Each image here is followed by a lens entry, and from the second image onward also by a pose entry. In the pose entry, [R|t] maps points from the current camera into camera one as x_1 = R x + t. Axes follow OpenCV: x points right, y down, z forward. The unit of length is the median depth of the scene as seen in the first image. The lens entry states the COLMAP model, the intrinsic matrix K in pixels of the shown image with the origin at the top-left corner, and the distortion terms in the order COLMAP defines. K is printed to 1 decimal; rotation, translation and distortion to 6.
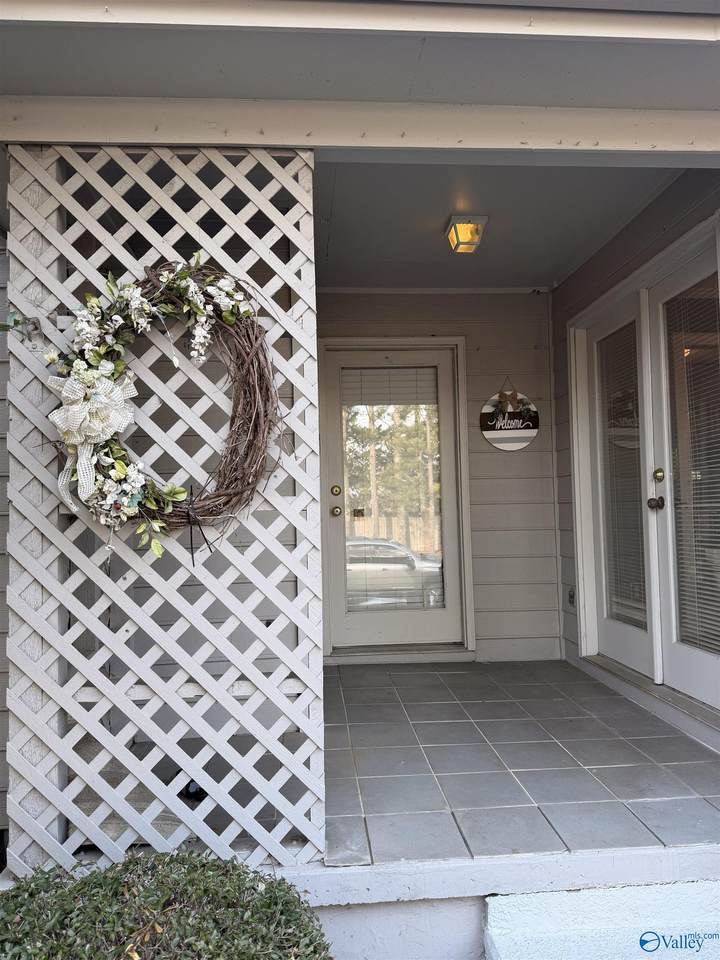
lens RADIAL K [[675.1, 0, 350.5], [0, 675.1, 485.8], [0, 0, 1]] dist [0.047032, -0.004655]
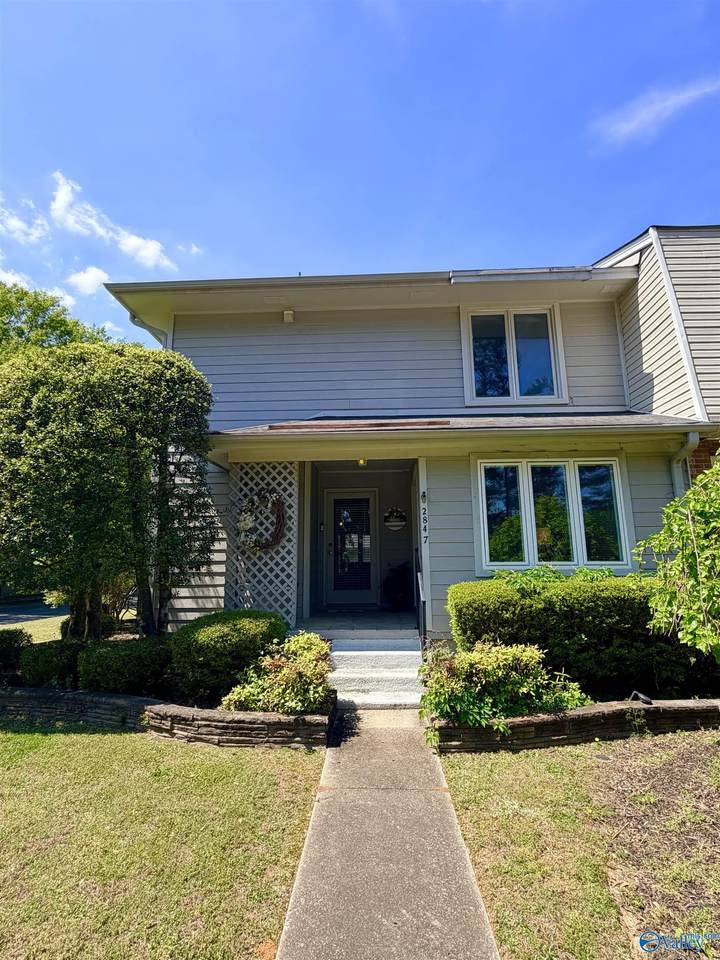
lens RADIAL K [[473.2, 0, 364.4], [0, 473.2, 480.3], [0, 0, 1]] dist [-0.001719, 0.000251]
pose [[0.992574, -0.009789, -0.121251, 0.732266], [-0.007849, 0.989526, -0.144139, 0.053642], [0.121392, 0.144020, 0.982101, -1.883632]]
